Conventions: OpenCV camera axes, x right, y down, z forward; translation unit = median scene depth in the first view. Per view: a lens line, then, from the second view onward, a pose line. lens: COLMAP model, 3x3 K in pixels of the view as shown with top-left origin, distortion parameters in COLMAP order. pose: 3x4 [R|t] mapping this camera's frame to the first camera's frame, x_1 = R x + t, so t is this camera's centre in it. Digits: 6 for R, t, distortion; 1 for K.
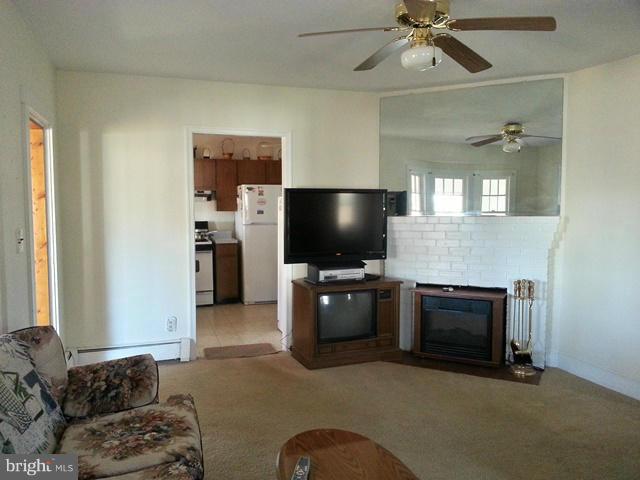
lens RADIAL K [[488.5, 0, 320.0], [0, 488.5, 240.0], [0, 0, 1]] dist [0.044432, -0.000193]
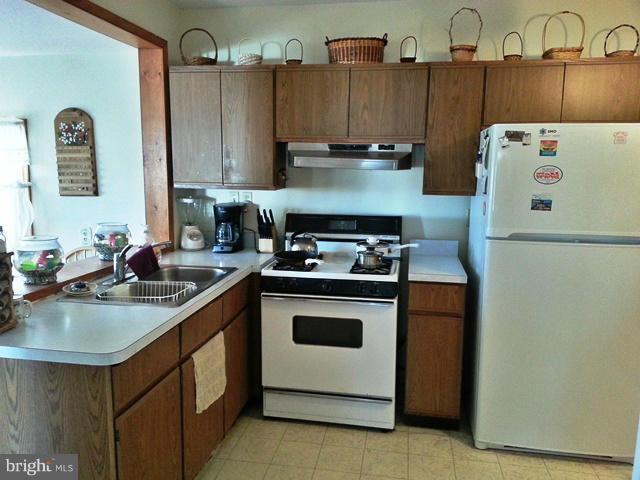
lens RADIAL K [[488.5, 0, 320.0], [0, 488.5, 240.0], [0, 0, 1]] dist [0.044432, -0.000193]
pose [[0.870218, 0.089140, -0.484535, -0.085364], [-0.047228, 0.994060, 0.098056, -0.057855], [0.490397, -0.062446, 0.869259, 0.607974]]
